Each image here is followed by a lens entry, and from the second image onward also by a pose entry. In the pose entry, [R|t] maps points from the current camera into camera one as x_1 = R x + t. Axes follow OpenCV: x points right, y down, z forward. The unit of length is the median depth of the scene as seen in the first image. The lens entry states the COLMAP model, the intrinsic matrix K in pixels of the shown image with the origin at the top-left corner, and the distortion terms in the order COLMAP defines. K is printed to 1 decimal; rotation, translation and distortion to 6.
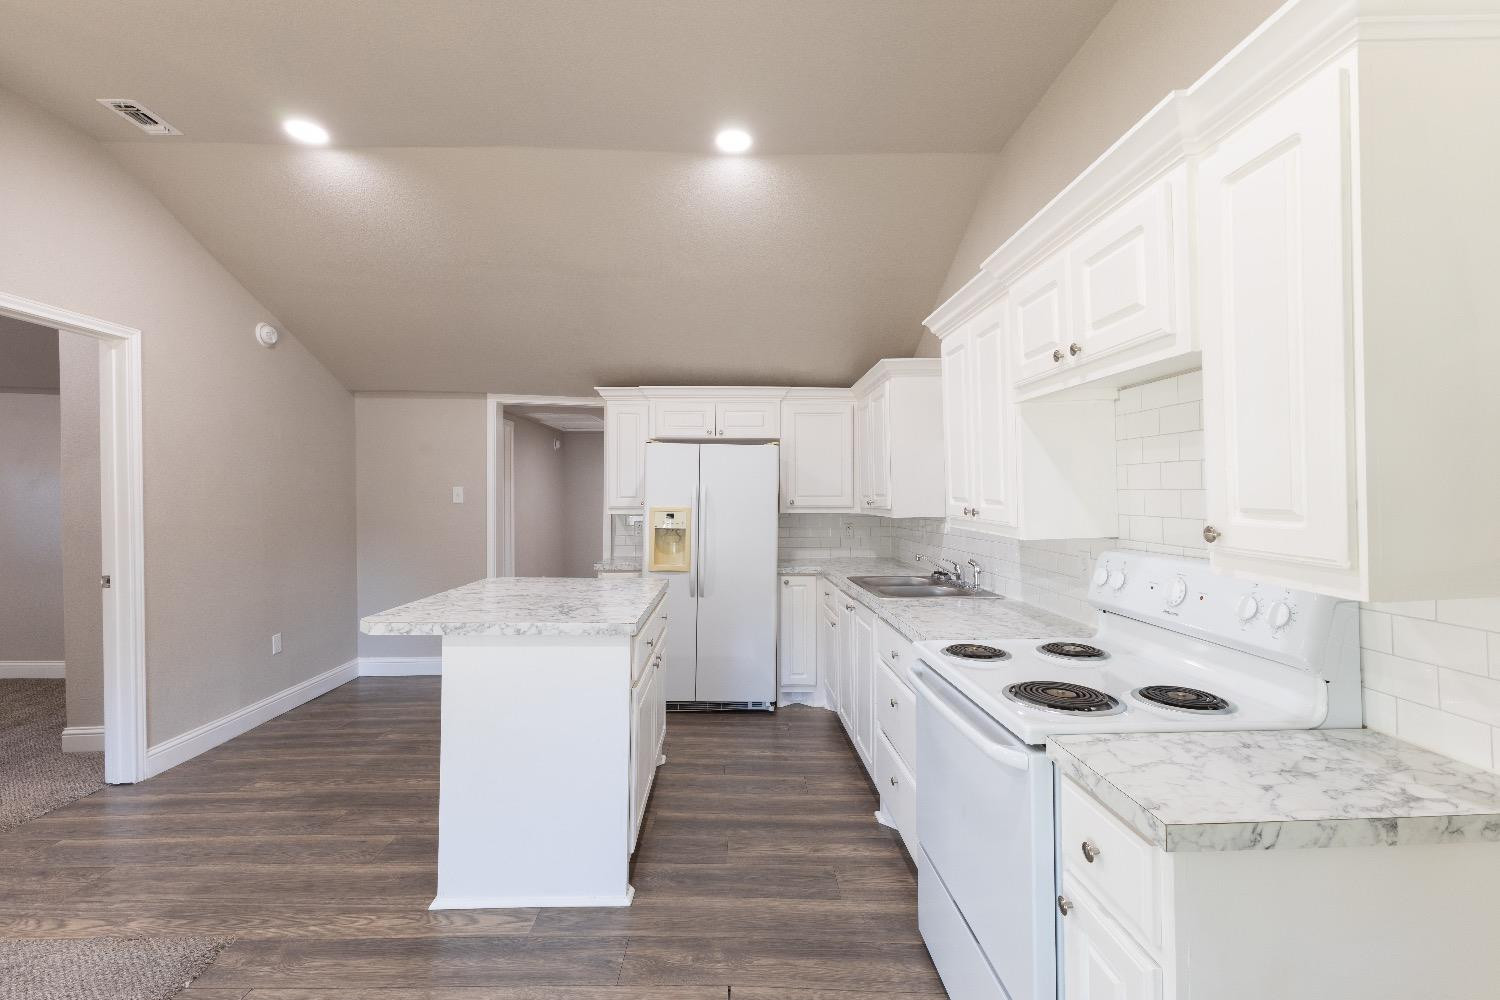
lens RADIAL K [[642.6, 0, 750.0], [0, 642.6, 500.0], [0, 0, 1]] dist [0.011402, 0.000116]
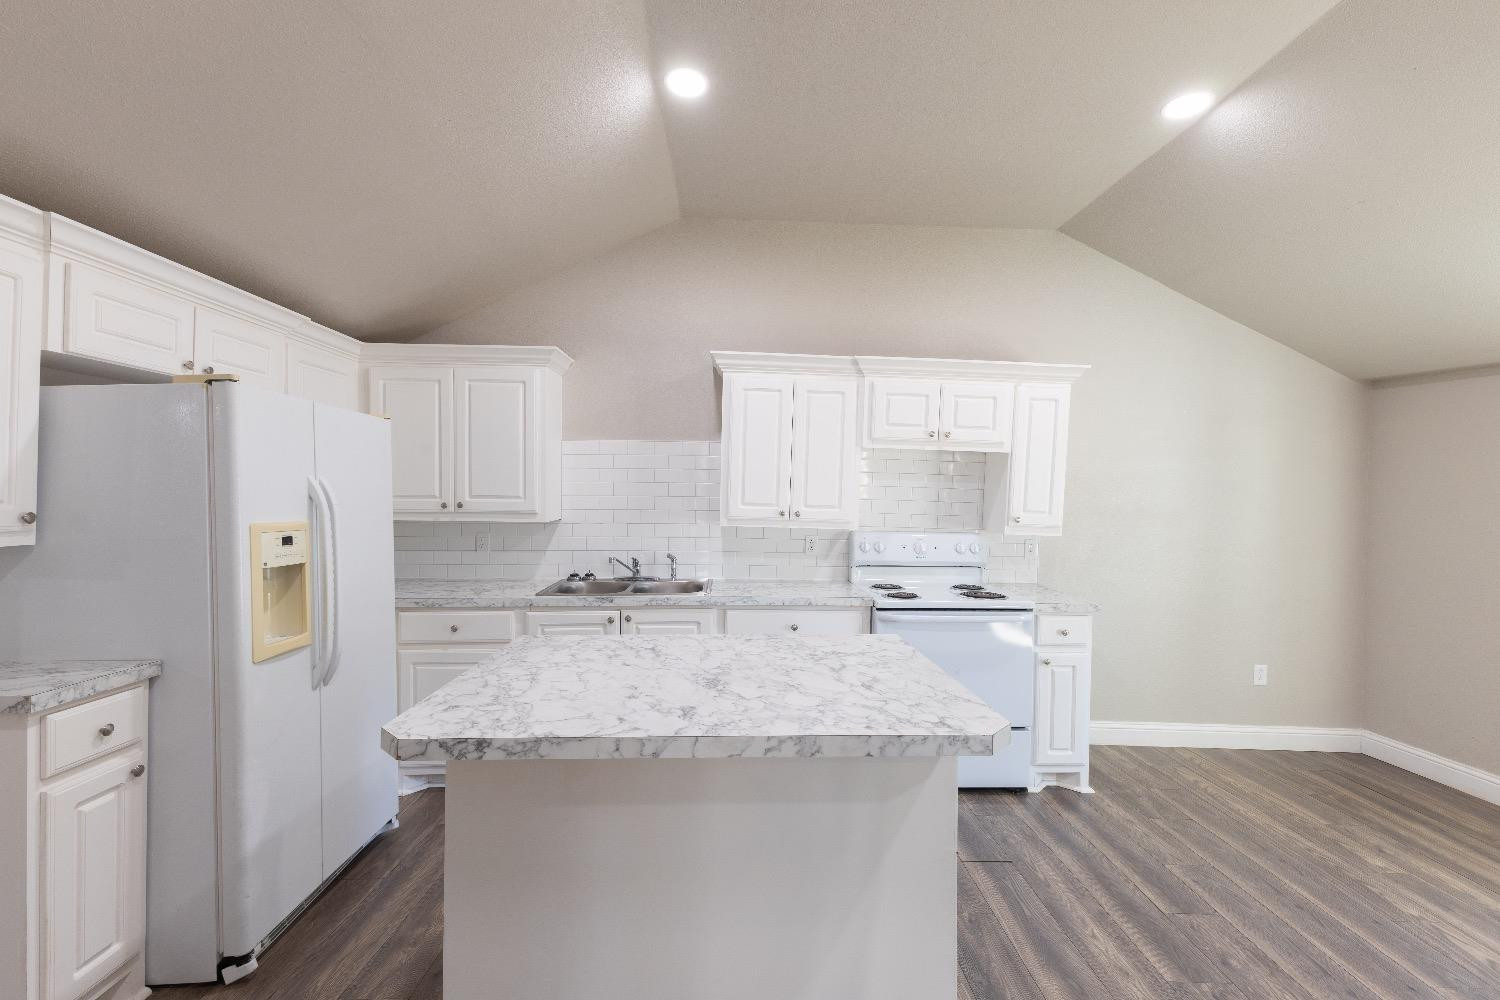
lens RADIAL K [[641.4, 0, 750.0], [0, 641.4, 500.0], [0, 0, 1]] dist [0.015729, -0.000048]
pose [[-0.001486, -0.008397, 0.999964, -0.829563], [-0.009507, 0.999920, 0.008383, -0.018399], [-0.999954, -0.009494, -0.001566, 0.864663]]
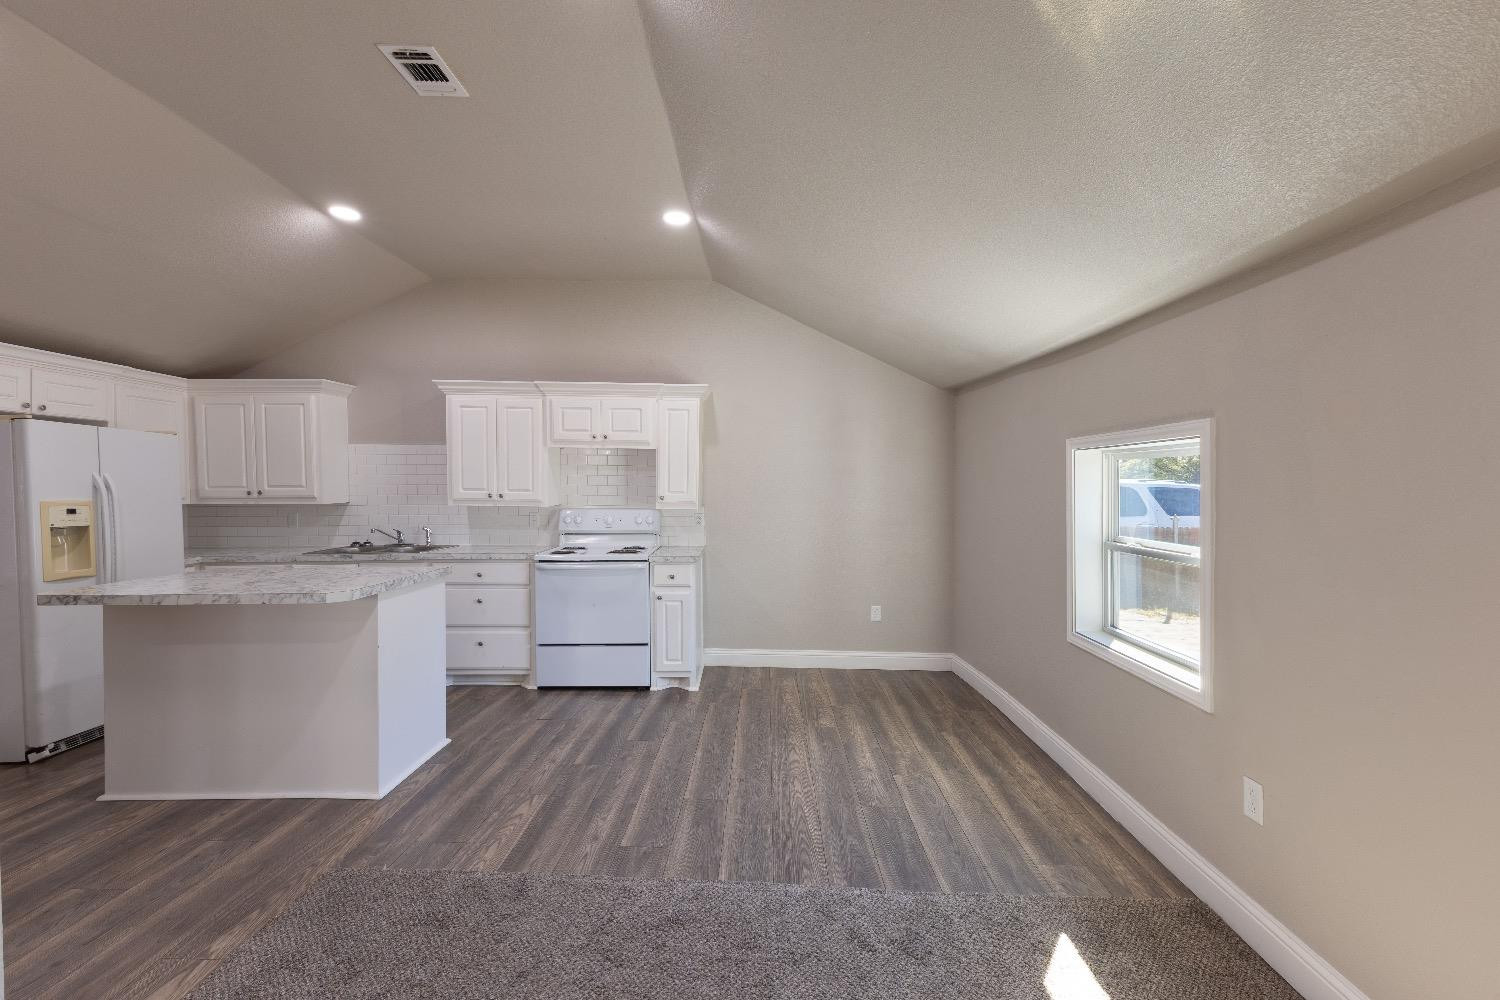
lens RADIAL K [[642.6, 0, 750.0], [0, 642.6, 500.0], [0, 0, 1]] dist [0.011402, 0.000116]
pose [[0.039860, -0.019390, 0.999017, -1.233863], [0.004805, 0.999804, 0.019214, -0.002394], [-0.999194, 0.004034, 0.039945, 0.130111]]
